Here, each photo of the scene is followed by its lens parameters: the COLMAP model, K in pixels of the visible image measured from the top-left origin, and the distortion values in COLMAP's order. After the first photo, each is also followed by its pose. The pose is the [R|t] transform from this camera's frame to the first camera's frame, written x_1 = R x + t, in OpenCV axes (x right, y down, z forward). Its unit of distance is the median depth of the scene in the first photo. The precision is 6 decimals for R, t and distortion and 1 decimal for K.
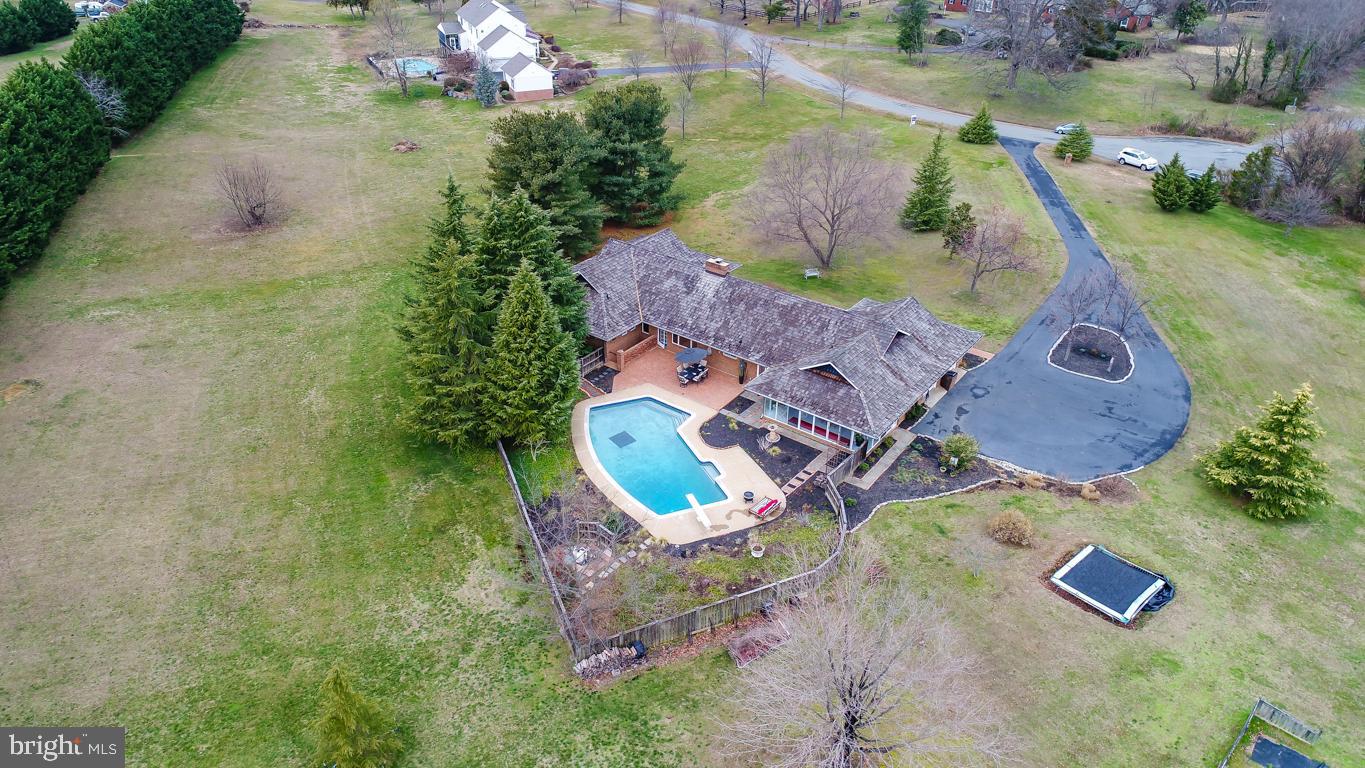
lens RADIAL K [[920.4, 0, 682.5], [0, 920.4, 384.0], [0, 0, 1]] dist [0.004299, 0.005170]
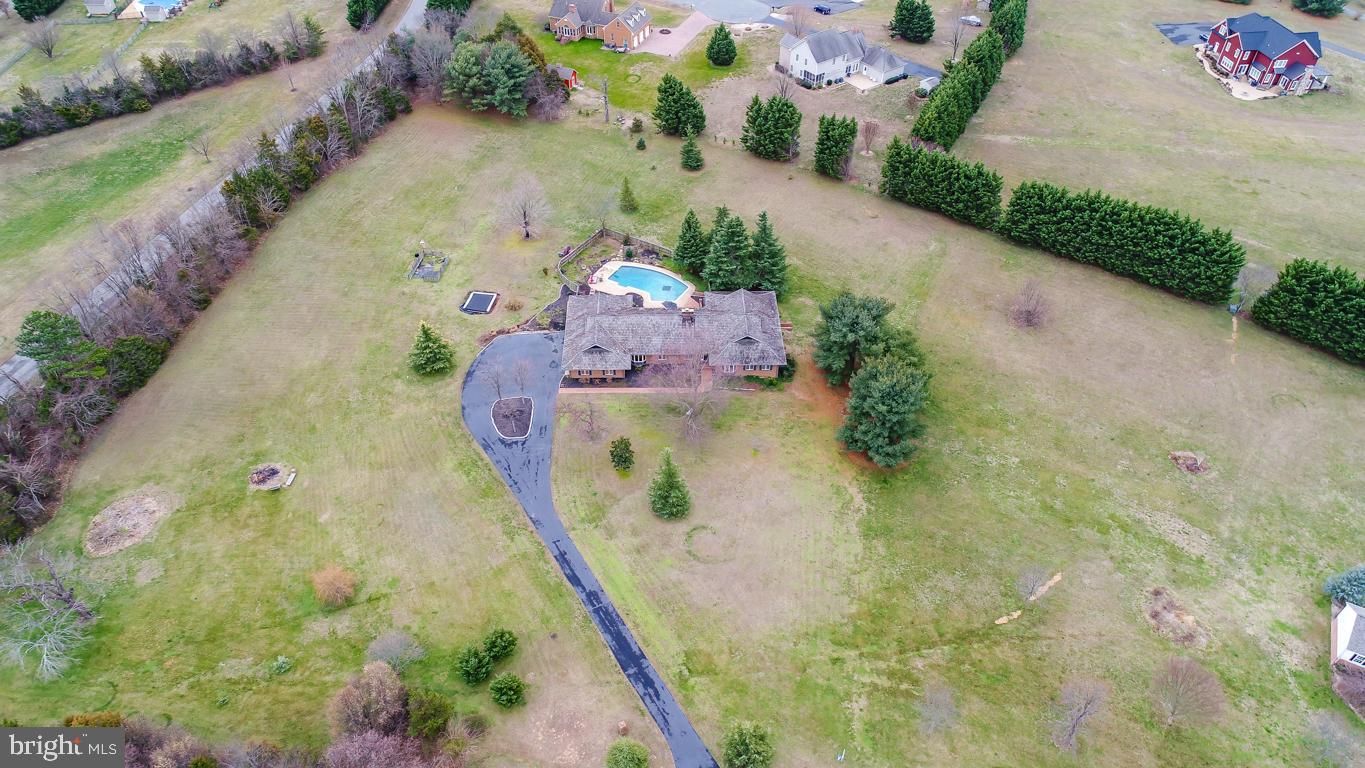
lens RADIAL K [[921.7, 0, 682.5], [0, 921.7, 384.0], [0, 0, 1]] dist [0.010164, 0.005512]
pose [[-0.784615, 0.404729, -0.469652, 0.958343], [-0.330482, 0.367899, 0.869156, -1.648607], [0.524557, 0.837165, -0.154903, 1.333895]]
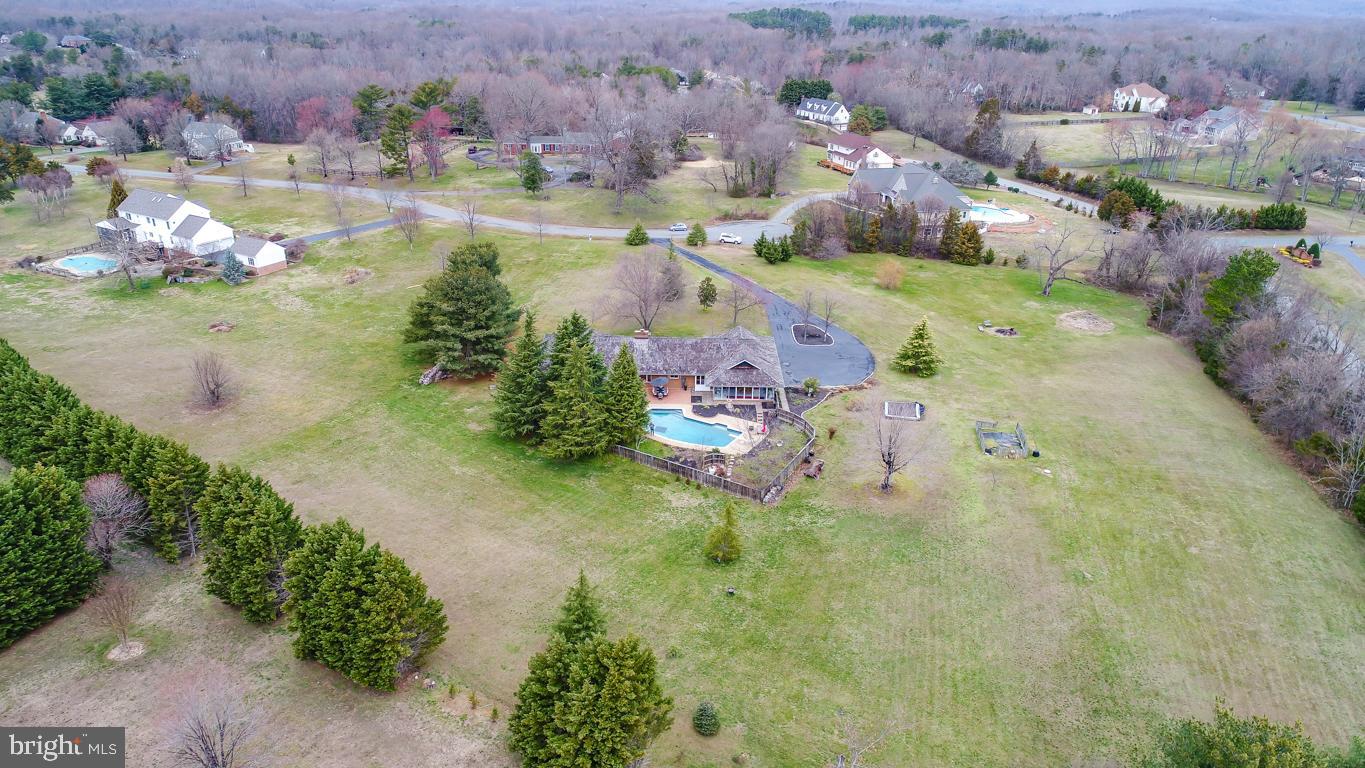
lens RADIAL K [[917.8, 0, 682.5], [0, 917.8, 384.0], [0, 0, 1]] dist [0.008420, 0.001974]
pose [[0.804364, -0.243335, 0.542021, -0.807314], [0.302059, 0.953071, -0.020385, 0.019965], [-0.511624, 0.180120, 0.840118, -0.446832]]
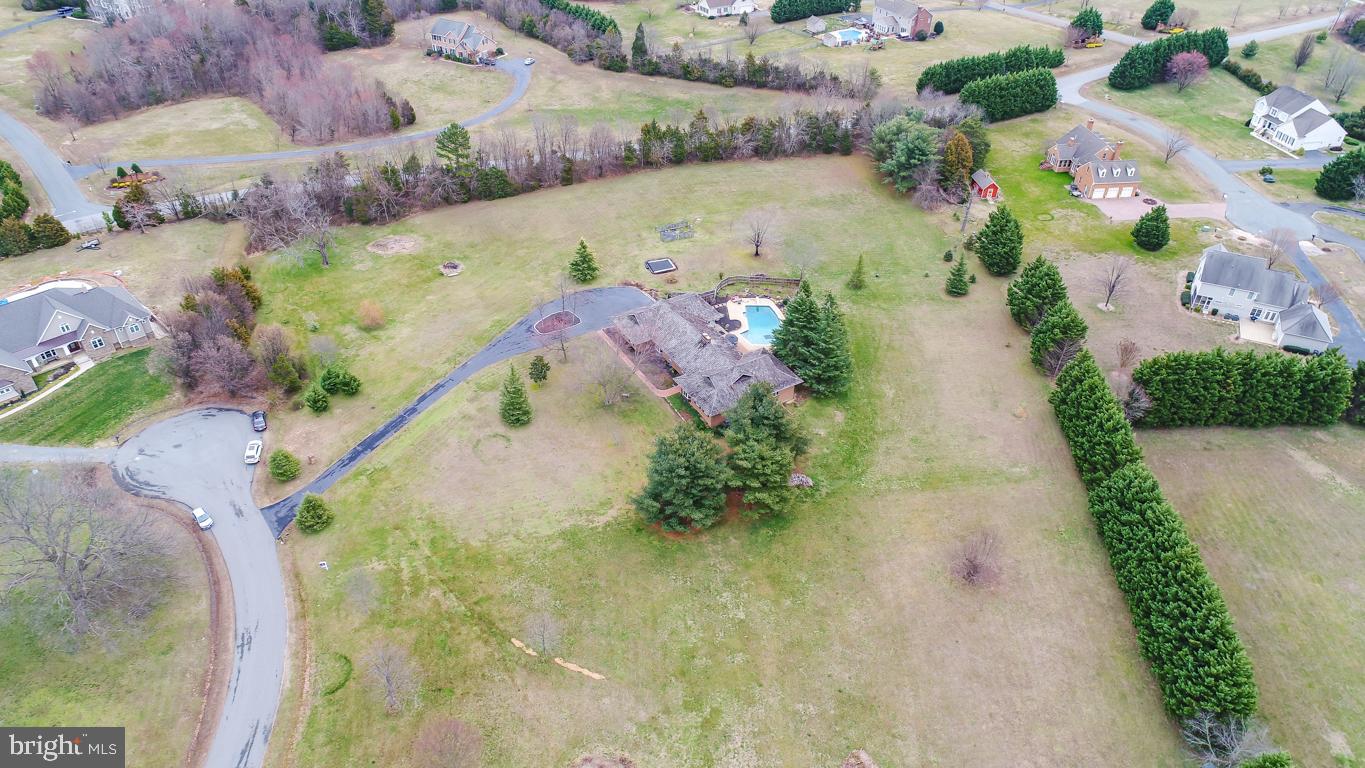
lens RADIAL K [[920.4, 0, 682.5], [0, 920.4, 384.0], [0, 0, 1]] dist [0.004299, 0.005170]
pose [[-0.927017, -0.244455, 0.284394, -0.510783], [0.170170, 0.401581, 0.899875, -1.896088], [-0.334187, 0.882595, -0.330673, 1.709332]]
